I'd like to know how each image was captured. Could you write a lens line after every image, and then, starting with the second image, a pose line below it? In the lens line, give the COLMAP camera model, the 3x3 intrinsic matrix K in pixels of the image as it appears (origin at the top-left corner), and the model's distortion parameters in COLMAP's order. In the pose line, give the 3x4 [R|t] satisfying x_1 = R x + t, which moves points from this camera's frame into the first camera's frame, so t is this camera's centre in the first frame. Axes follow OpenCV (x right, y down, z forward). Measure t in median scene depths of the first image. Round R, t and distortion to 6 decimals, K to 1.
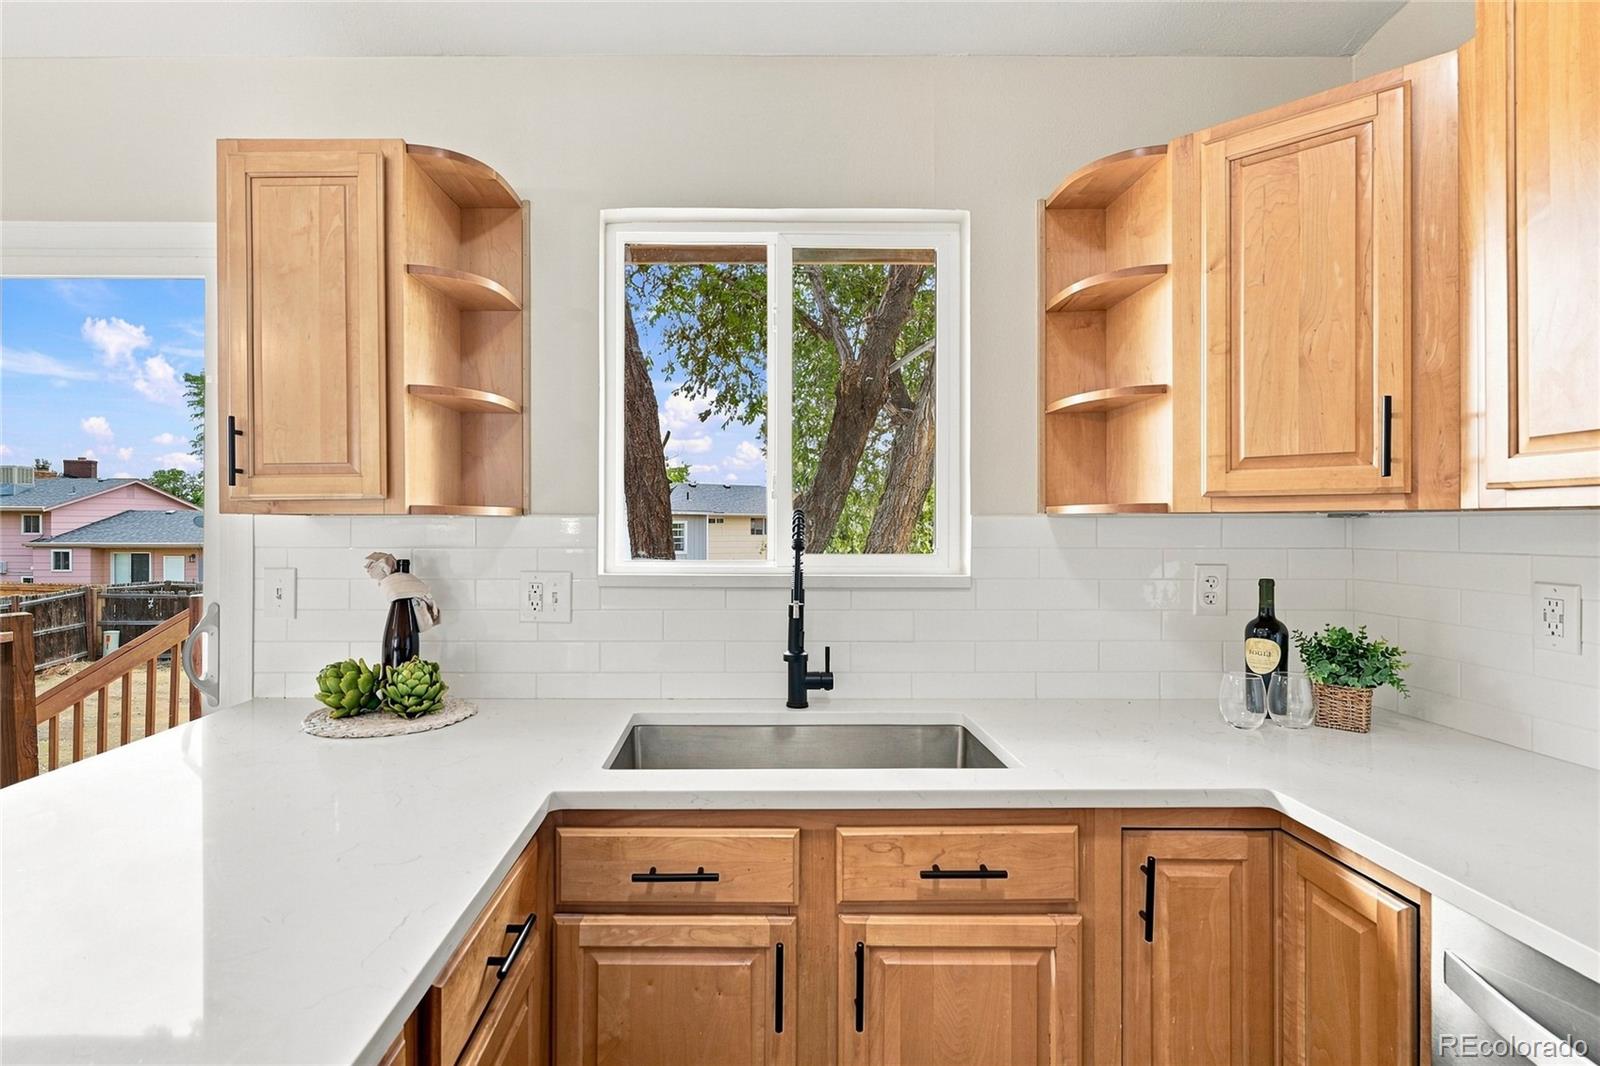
lens RADIAL K [[757.2, 0, 800.0], [0, 757.2, 533.0], [0, 0, 1]] dist [-0.015441, -0.000069]
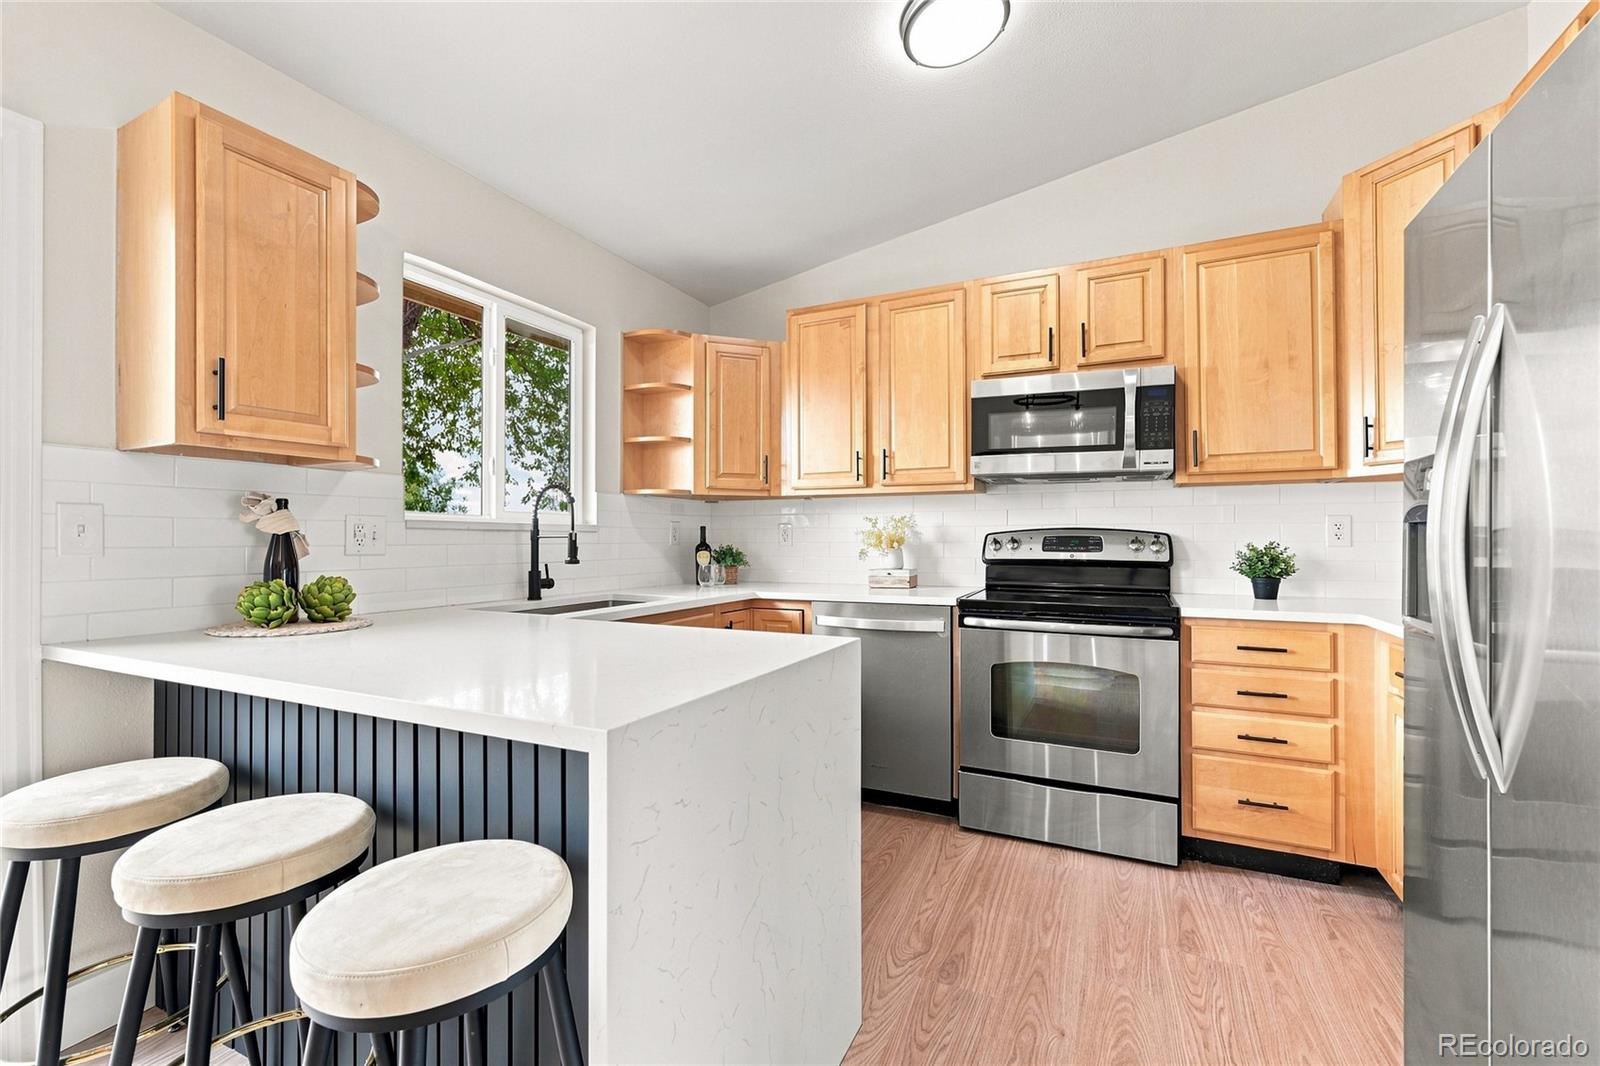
lens RADIAL K [[659.4, 0, 800.0], [0, 659.4, 533.0], [0, 0, 1]] dist [0.000443, 0.000014]
pose [[0.446022, 0.005409, 0.895005, -1.092836], [0.013742, 0.999822, -0.012891, 0.114250], [-0.894916, 0.018049, 0.445869, -0.181814]]
